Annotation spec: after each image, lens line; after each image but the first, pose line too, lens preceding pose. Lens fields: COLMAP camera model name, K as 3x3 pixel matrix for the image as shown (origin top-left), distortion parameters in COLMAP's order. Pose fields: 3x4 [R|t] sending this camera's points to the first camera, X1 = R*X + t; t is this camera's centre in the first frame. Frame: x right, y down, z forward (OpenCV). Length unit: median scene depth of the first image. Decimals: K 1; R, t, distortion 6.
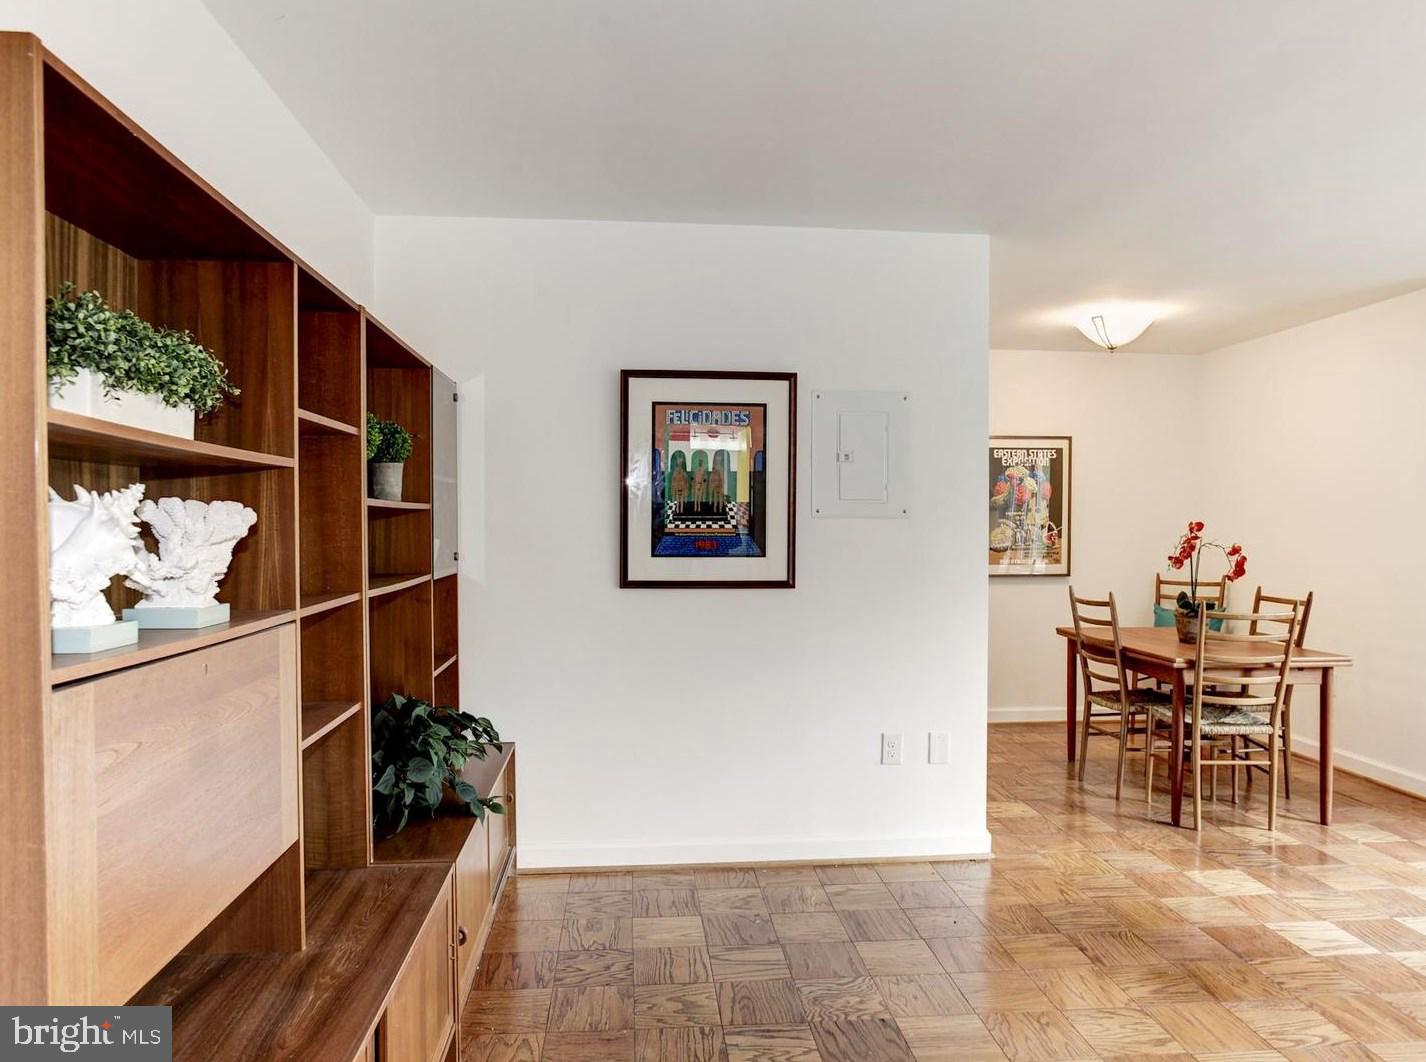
lens RADIAL K [[937.6, 0, 713.0], [0, 937.6, 531.0], [0, 0, 1]] dist [-0.000707, 0.000626]
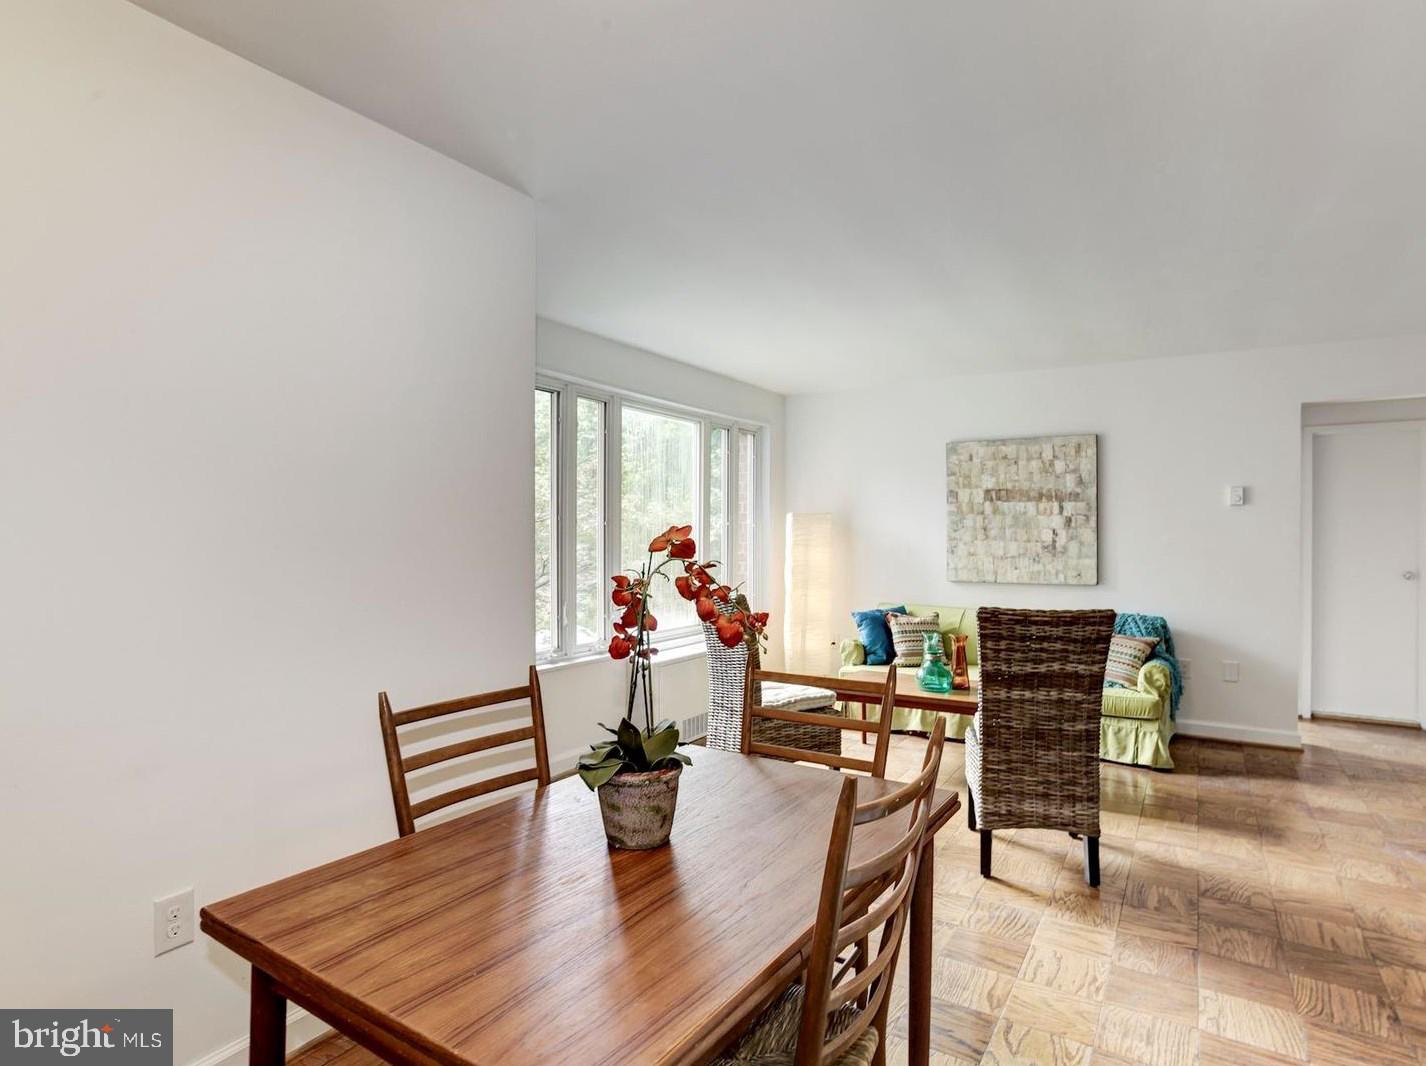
lens RADIAL K [[792.6, 0, 713.0], [0, 792.6, 533.0], [0, 0, 1]] dist [0.000034, 0.000153]
pose [[-0.775684, -0.002515, 0.631117, 0.325147], [0.000840, 0.999987, 0.005018, -0.009884], [-0.631121, 0.004423, -0.775672, 1.544605]]
